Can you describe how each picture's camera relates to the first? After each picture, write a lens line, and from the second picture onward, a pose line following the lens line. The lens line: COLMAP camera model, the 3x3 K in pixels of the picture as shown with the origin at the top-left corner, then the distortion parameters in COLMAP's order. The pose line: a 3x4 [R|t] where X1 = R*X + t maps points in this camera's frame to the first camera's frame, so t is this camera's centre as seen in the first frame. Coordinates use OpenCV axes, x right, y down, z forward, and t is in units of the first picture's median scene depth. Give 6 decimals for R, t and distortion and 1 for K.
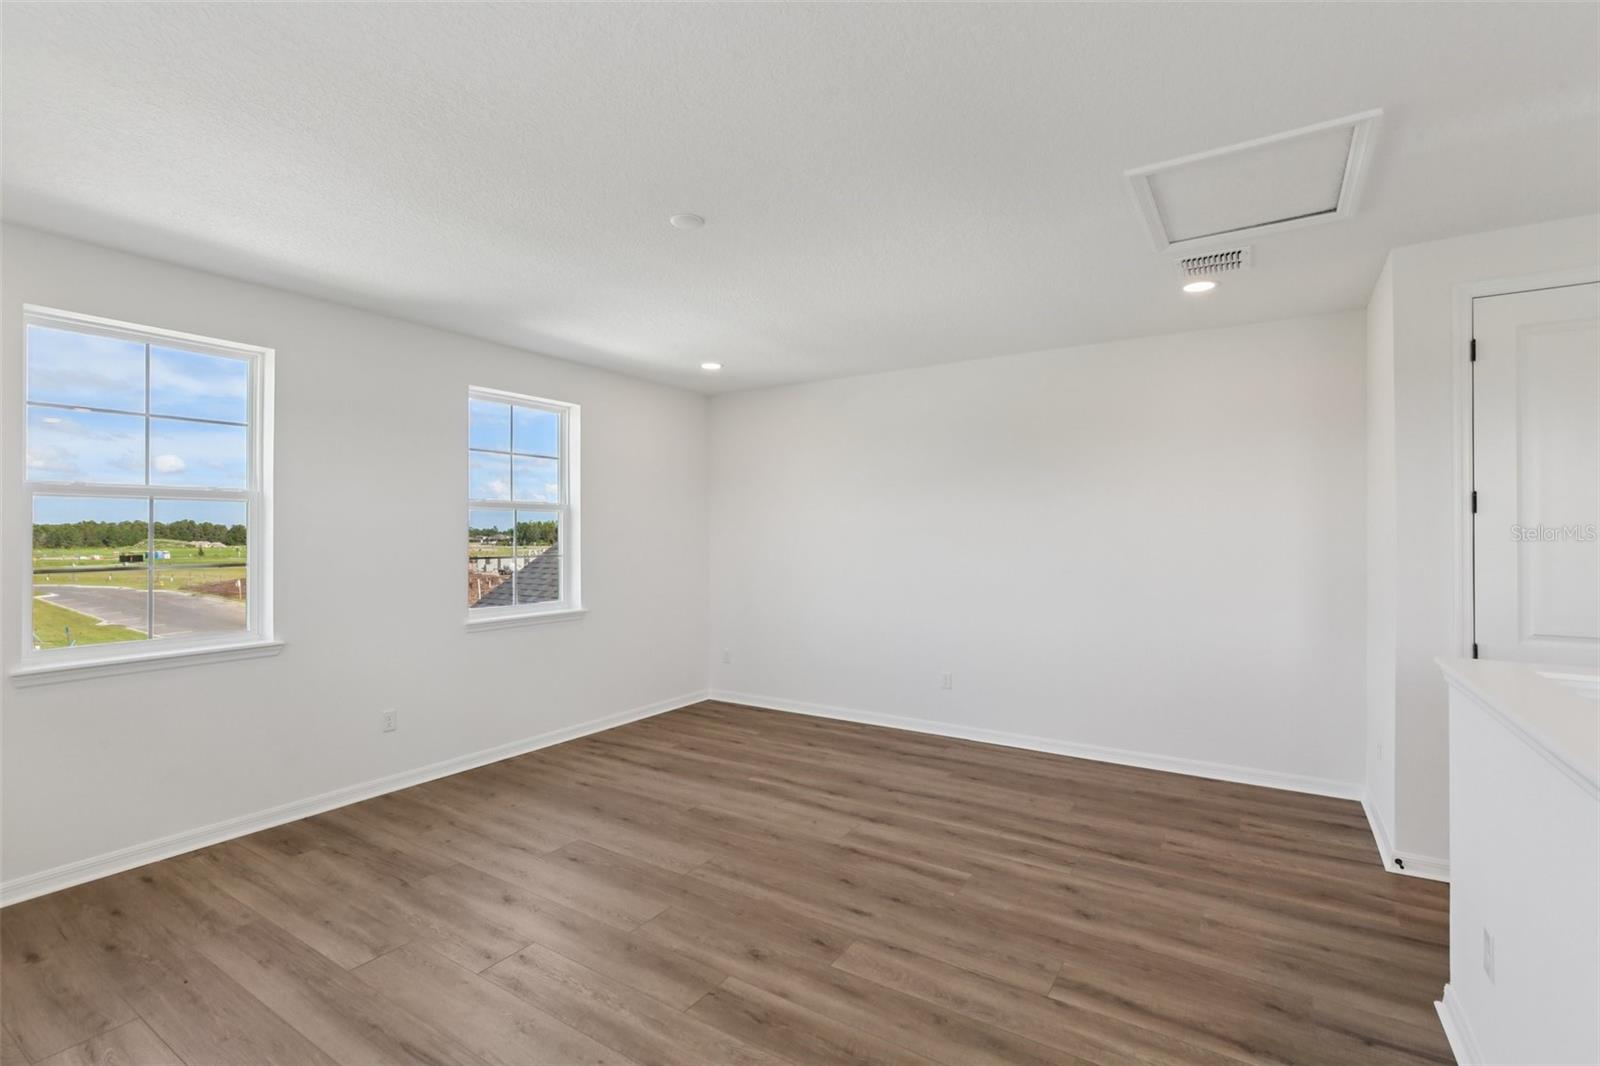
lens RADIAL K [[727.3, 0, 799.3], [0, 727.3, 532.2], [0, 0, 1]] dist [-0.001206, -0.000323]
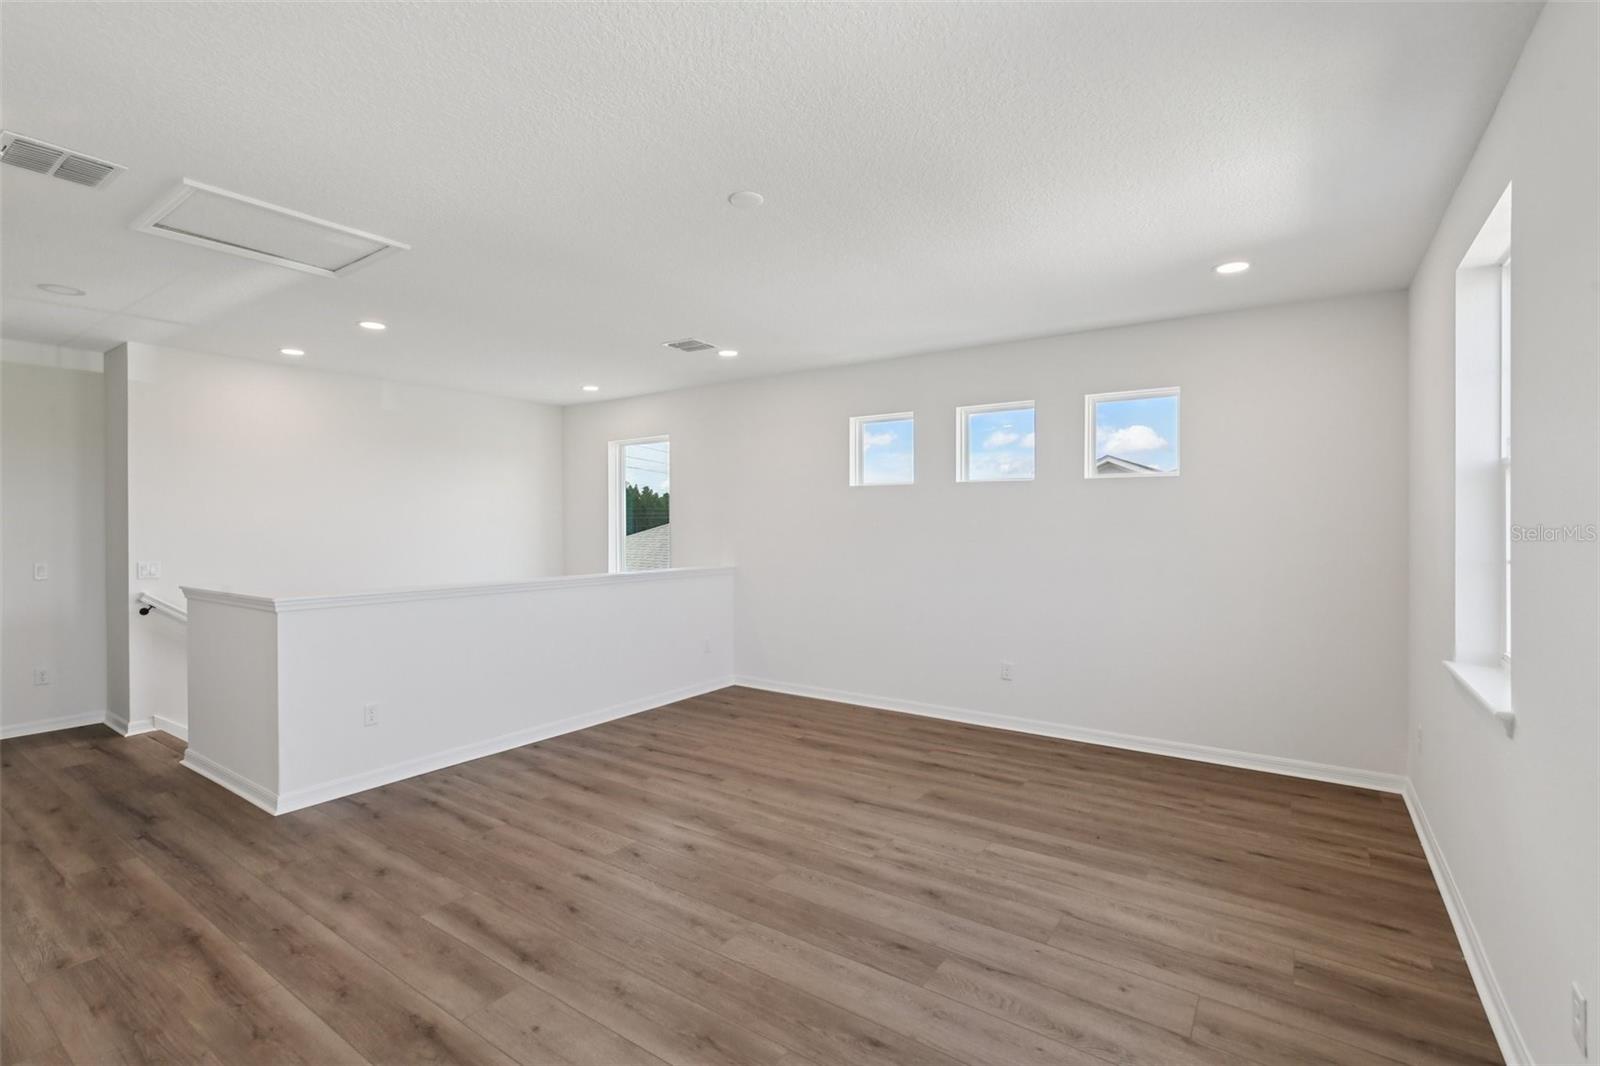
lens RADIAL K [[727.3, 0, 799.5], [0, 727.3, 529.2], [0, 0, 1]] dist [-0.001206, -0.000323]
pose [[-0.999373, 0.003790, 0.035203, -0.251361], [0.003977, 0.999978, 0.005265, 0.009806], [-0.035182, 0.005402, -0.999366, 1.904941]]
